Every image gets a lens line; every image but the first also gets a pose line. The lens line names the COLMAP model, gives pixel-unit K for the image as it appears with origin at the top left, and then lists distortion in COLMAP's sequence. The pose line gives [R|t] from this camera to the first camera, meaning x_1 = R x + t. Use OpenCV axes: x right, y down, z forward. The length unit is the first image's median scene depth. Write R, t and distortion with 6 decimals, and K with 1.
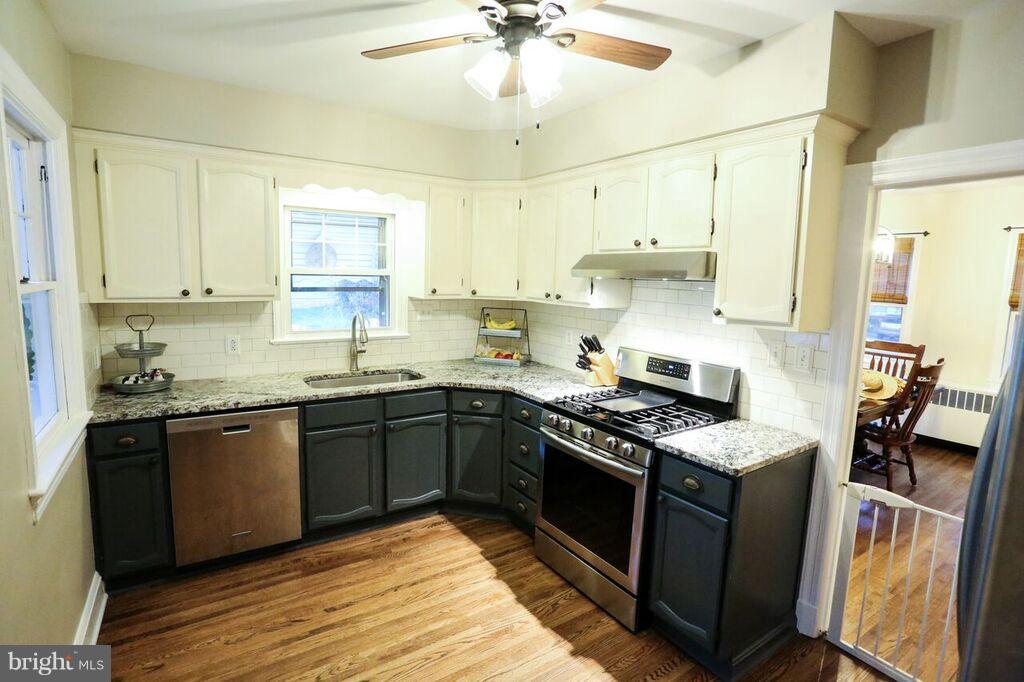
lens RADIAL K [[495.9, 0, 508.5], [0, 495.9, 336.3], [0, 0, 1]] dist [-0.075504, 0.032856]
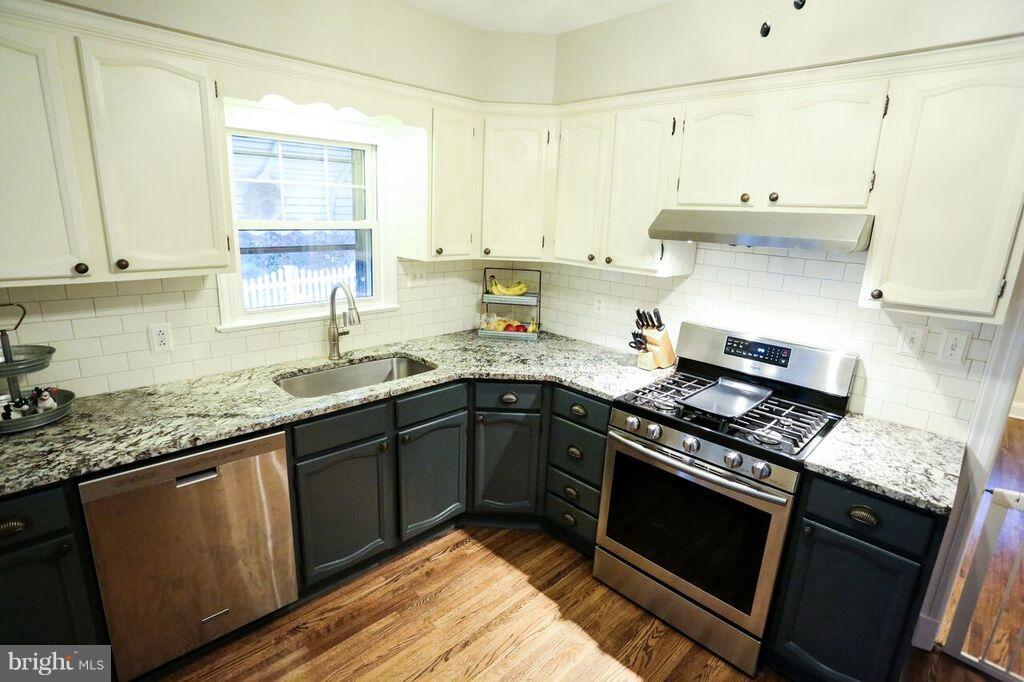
lens RADIAL K [[495.9, 0, 508.5], [0, 495.9, 336.3], [0, 0, 1]] dist [-0.075504, 0.032856]
pose [[0.982249, -0.036642, 0.183969, -0.235225], [0.013170, 0.991787, 0.127222, -0.069989], [-0.187119, -0.122540, 0.974664, 0.277779]]
